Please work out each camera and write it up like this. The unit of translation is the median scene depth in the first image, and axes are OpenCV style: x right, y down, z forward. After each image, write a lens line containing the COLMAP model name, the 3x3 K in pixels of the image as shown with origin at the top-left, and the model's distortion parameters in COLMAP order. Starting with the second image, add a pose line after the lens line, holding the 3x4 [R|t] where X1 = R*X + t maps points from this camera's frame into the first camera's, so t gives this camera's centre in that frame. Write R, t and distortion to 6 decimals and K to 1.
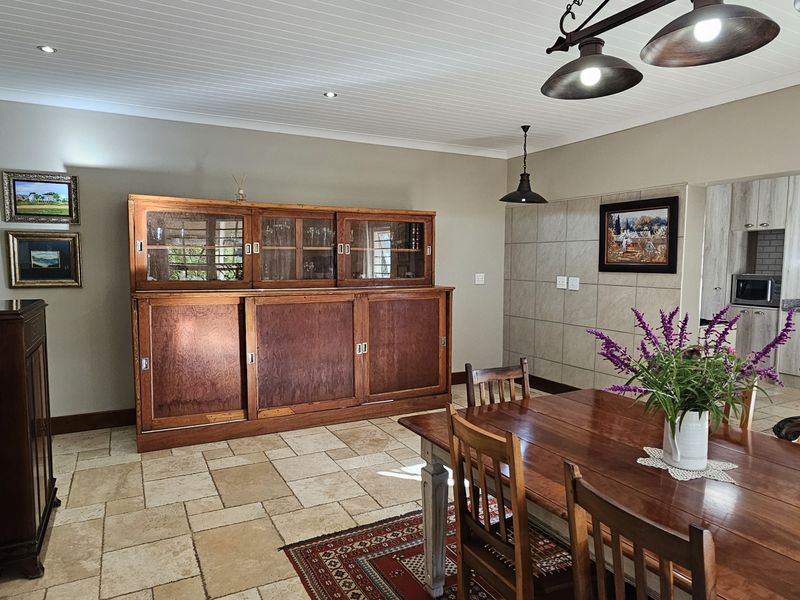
lens RADIAL K [[525.5, 0, 399.0], [0, 525.5, 300.8], [0, 0, 1]] dist [-0.000539, -0.002218]
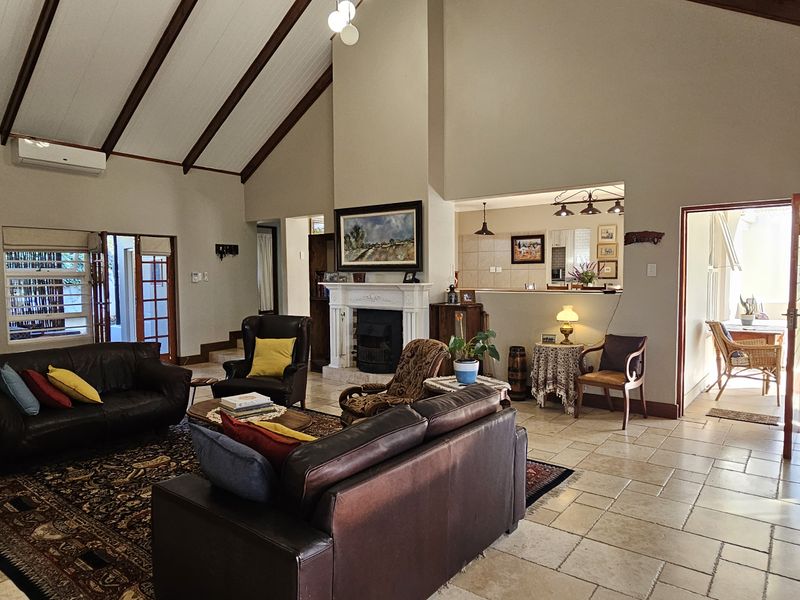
lens RADIAL K [[525.5, 0, 398.5], [0, 525.5, 300.5], [0, 0, 1]] dist [-0.000539, -0.002218]
pose [[0.911374, -0.033211, 0.410237, -1.124265], [0.044811, 0.998821, -0.018691, 0.138199], [-0.409132, 0.035418, 0.911787, -1.007960]]
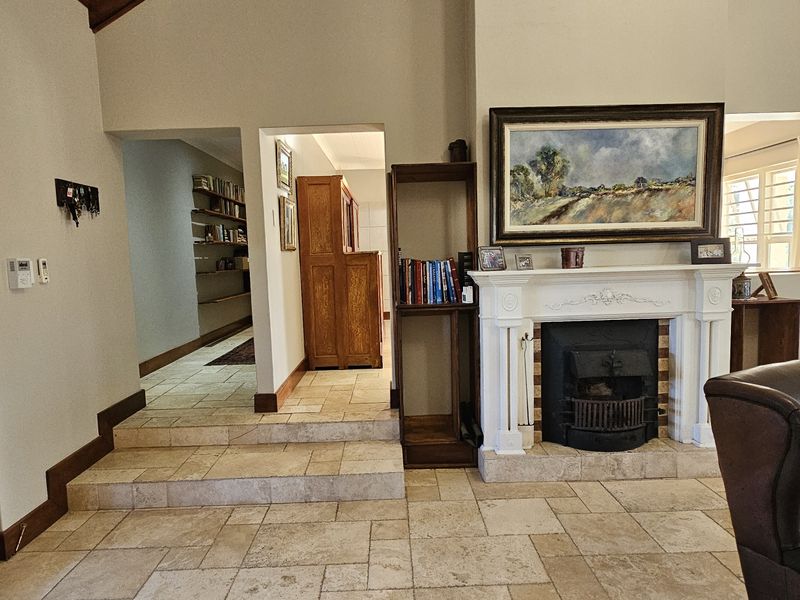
lens RADIAL K [[525.5, 0, 397.8], [0, 525.5, 302.1], [0, 0, 1]] dist [-0.000539, -0.002218]
pose [[0.451121, -0.098993, 0.886955, -1.348895], [0.104672, 0.992839, 0.057573, 0.036562], [-0.886303, 0.066867, 0.458253, 0.263292]]
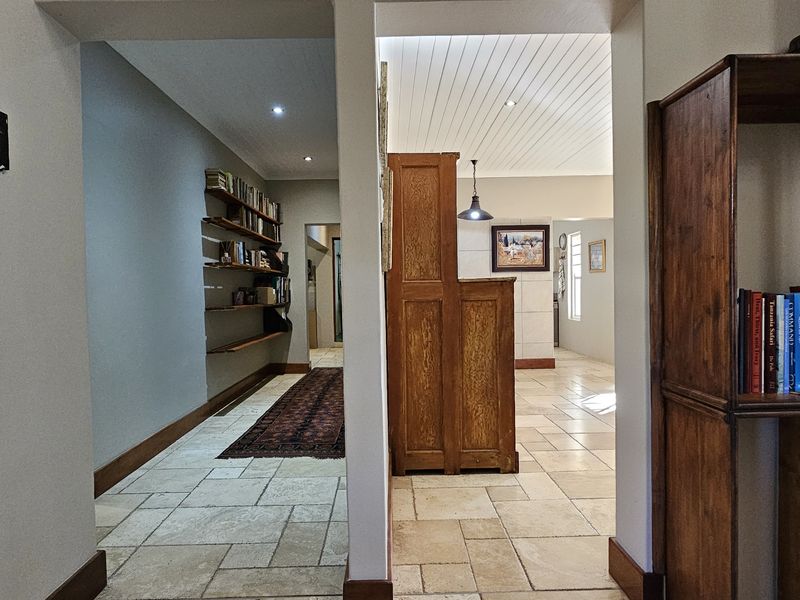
lens RADIAL K [[525.5, 0, 403.2], [0, 525.5, 302.7], [0, 0, 1]] dist [-0.000539, -0.002218]
pose [[0.440241, -0.035196, 0.897190, -1.046317], [0.092104, 0.995731, -0.006133, 0.012449], [-0.893143, 0.085335, 0.441603, 0.626514]]
